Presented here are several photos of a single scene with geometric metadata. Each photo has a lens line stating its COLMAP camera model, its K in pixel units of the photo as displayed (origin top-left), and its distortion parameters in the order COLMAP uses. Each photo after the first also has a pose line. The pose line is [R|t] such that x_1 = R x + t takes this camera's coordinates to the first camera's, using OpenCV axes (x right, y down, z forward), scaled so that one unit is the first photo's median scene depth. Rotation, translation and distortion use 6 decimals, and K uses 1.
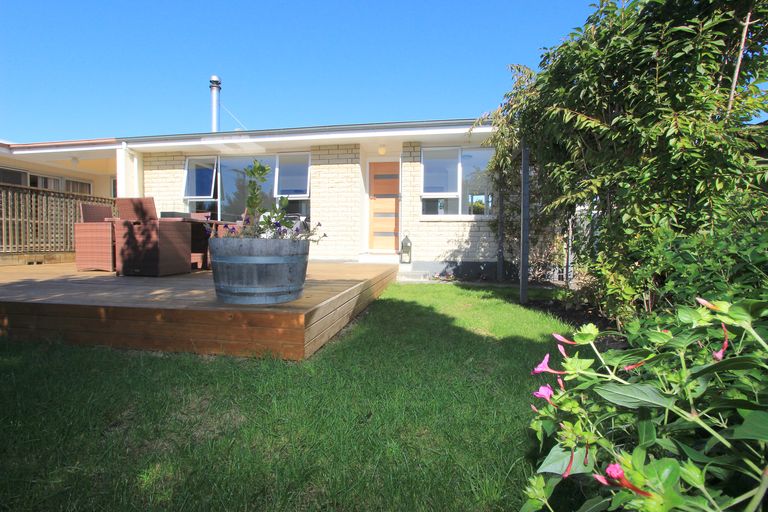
lens RADIAL K [[361.7, 0, 384.0], [0, 361.7, 256.0], [0, 0, 1]] dist [-0.000266, -0.000054]
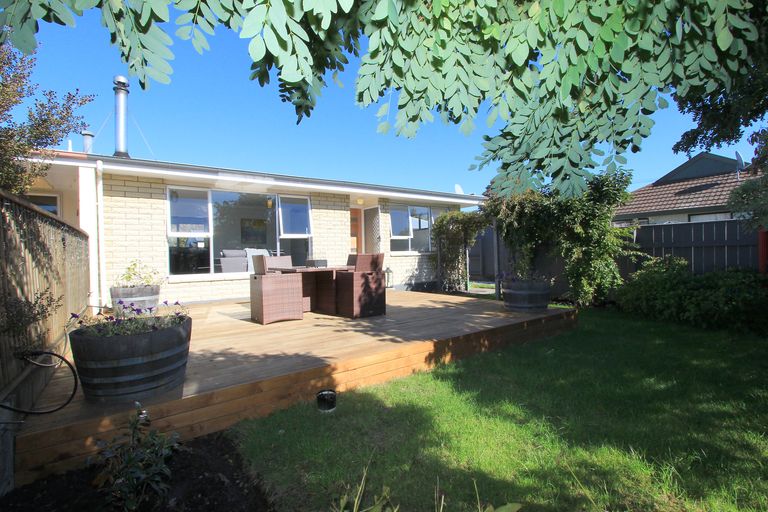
lens RADIAL K [[361.7, 0, 384.0], [0, 361.7, 256.0], [0, 0, 1]] dist [-0.000266, -0.000054]
pose [[0.705097, -0.023894, 0.708708, -0.892568], [0.050835, 0.998564, -0.016909, -0.075328], [-0.707286, 0.047949, 0.705299, 0.049645]]
